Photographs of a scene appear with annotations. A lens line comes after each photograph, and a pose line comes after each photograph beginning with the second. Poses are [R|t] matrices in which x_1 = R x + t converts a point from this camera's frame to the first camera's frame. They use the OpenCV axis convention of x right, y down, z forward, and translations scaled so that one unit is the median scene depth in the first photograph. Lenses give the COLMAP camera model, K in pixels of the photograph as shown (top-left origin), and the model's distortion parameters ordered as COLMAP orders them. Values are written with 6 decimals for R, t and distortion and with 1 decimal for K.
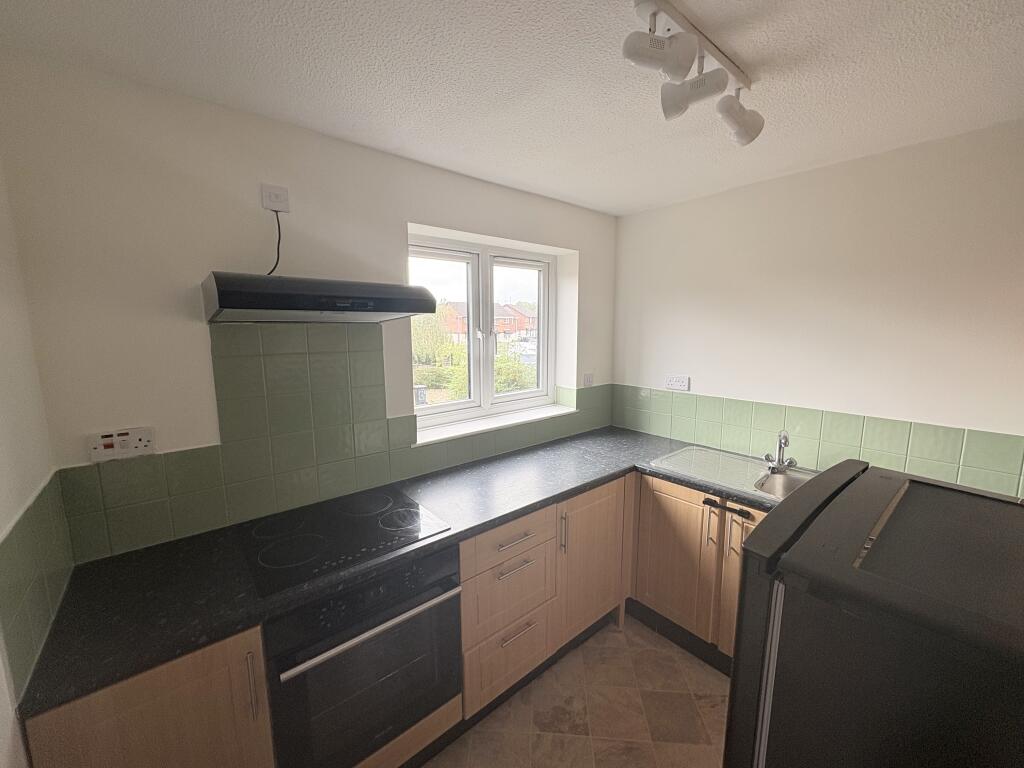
lens RADIAL K [[408.4, 0, 510.2], [0, 408.4, 384.2], [0, 0, 1]] dist [0.001338, 0.000045]
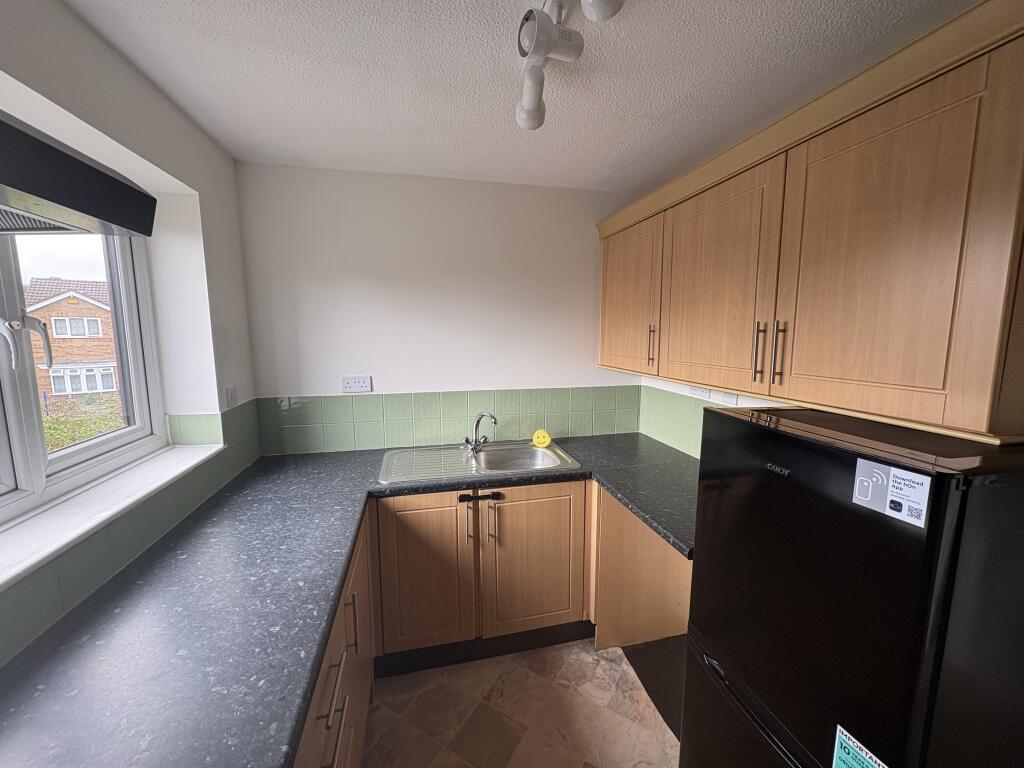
lens RADIAL K [[408.4, 0, 511.7], [0, 408.4, 383.1], [0, 0, 1]] dist [0.001338, 0.000045]
pose [[0.445970, -0.112547, 0.887943, -0.244451], [0.125269, 0.990147, 0.062584, -0.021921], [-0.886238, 0.083321, 0.455675, 0.377771]]
